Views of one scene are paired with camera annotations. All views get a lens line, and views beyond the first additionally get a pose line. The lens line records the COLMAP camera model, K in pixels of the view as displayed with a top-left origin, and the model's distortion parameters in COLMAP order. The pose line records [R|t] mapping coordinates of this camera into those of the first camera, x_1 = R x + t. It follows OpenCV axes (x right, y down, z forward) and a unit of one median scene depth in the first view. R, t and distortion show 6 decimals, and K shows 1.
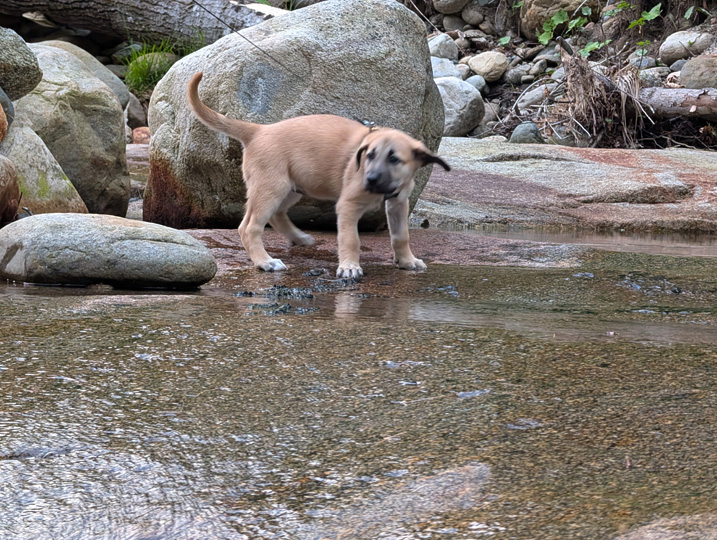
lens RADIAL K [[2553.5, 0, 358.5], [0, 2553.5, 270.0], [0, 0, 1]] dist [0.486118, -1.083361]
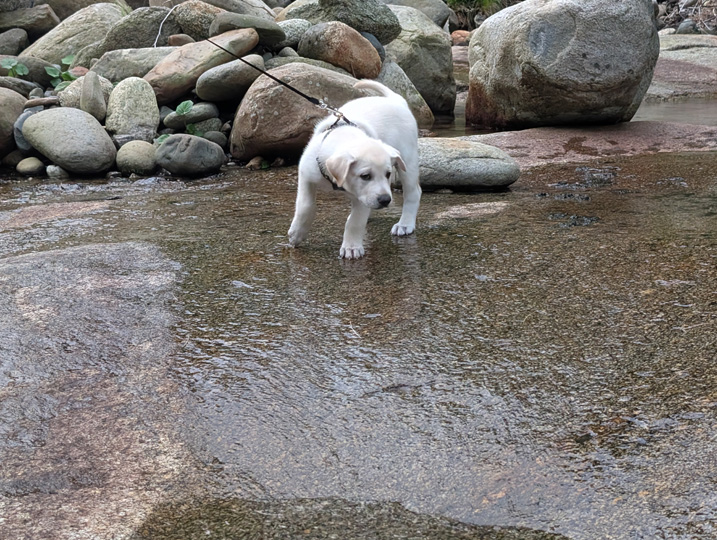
lens RADIAL K [[1312.7, 0, 371.8], [0, 1312.7, 258.3], [0, 0, 1]] dist [0.242667, -1.211664]
pose [[0.988847, -0.015926, -0.148084, -0.020142], [0.035778, 0.990553, 0.132379, -0.041368], [0.144577, -0.136200, 0.980075, 0.160153]]
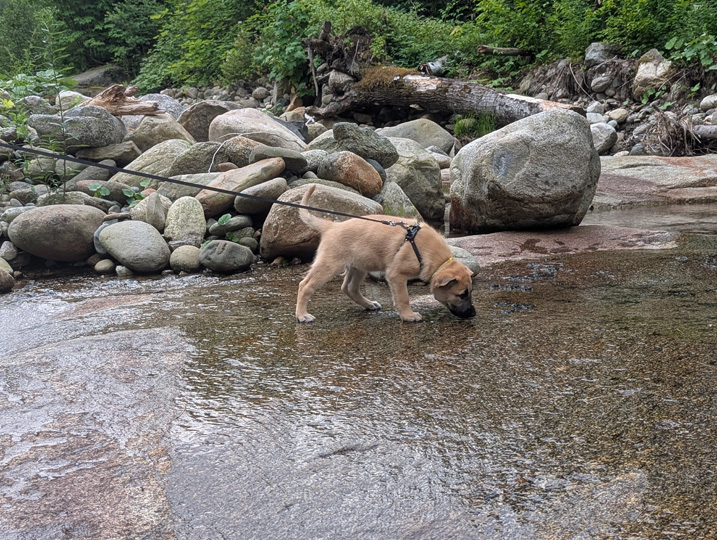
lens RADIAL K [[1007.3, 0, 361.5], [0, 1007.3, 272.6], [0, 0, 1]] dist [0.184674, -0.764115]
pose [[0.979942, -0.032428, -0.196628, 0.004052], [0.048210, 0.995941, 0.076014, -0.042995], [0.193365, -0.083969, 0.977527, 0.182648]]
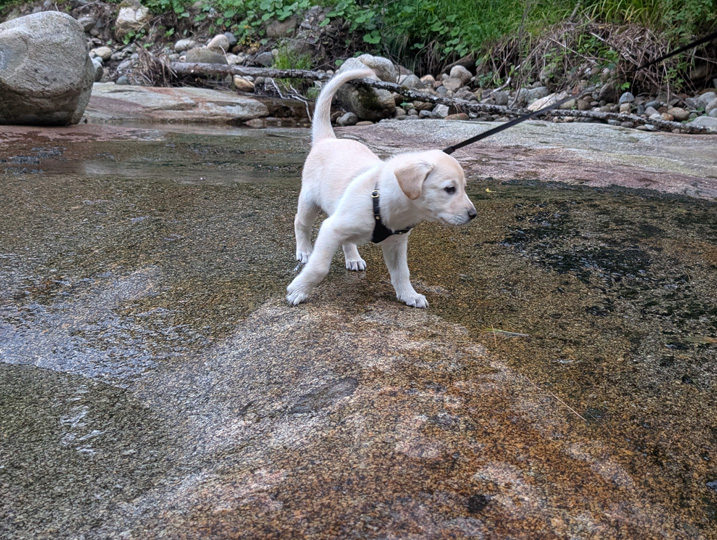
lens RADIAL K [[894.2, 0, 368.2], [0, 894.2, 270.7], [0, 0, 1]] dist [0.097508, -0.284651]
pose [[0.943568, -0.073099, 0.323011, -0.006266], [0.023099, 0.987487, 0.155999, -0.006338], [-0.330373, -0.139734, 0.933450, 0.173755]]
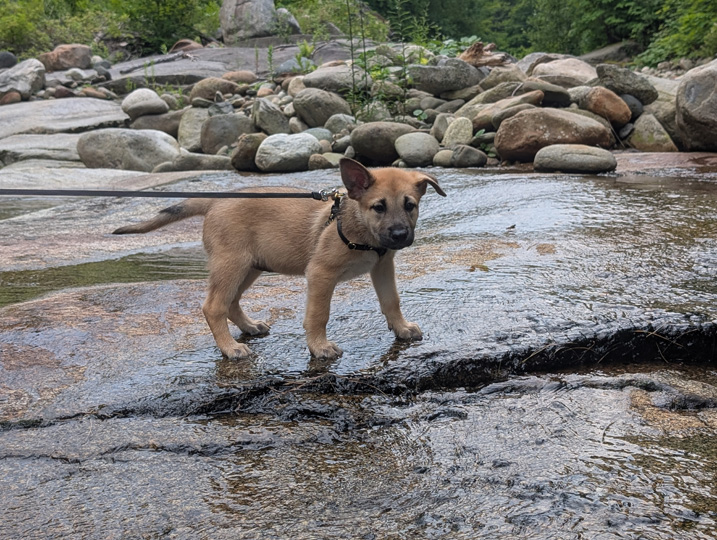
lens RADIAL K [[1007.3, 0, 361.5], [0, 1007.3, 272.6], [0, 0, 1]] dist [0.184674, -0.764115]
pose [[0.743286, 0.063952, -0.665910, 0.313063], [-0.011890, 0.996526, 0.082431, 0.018151], [0.668868, -0.053352, 0.741464, 0.071321]]
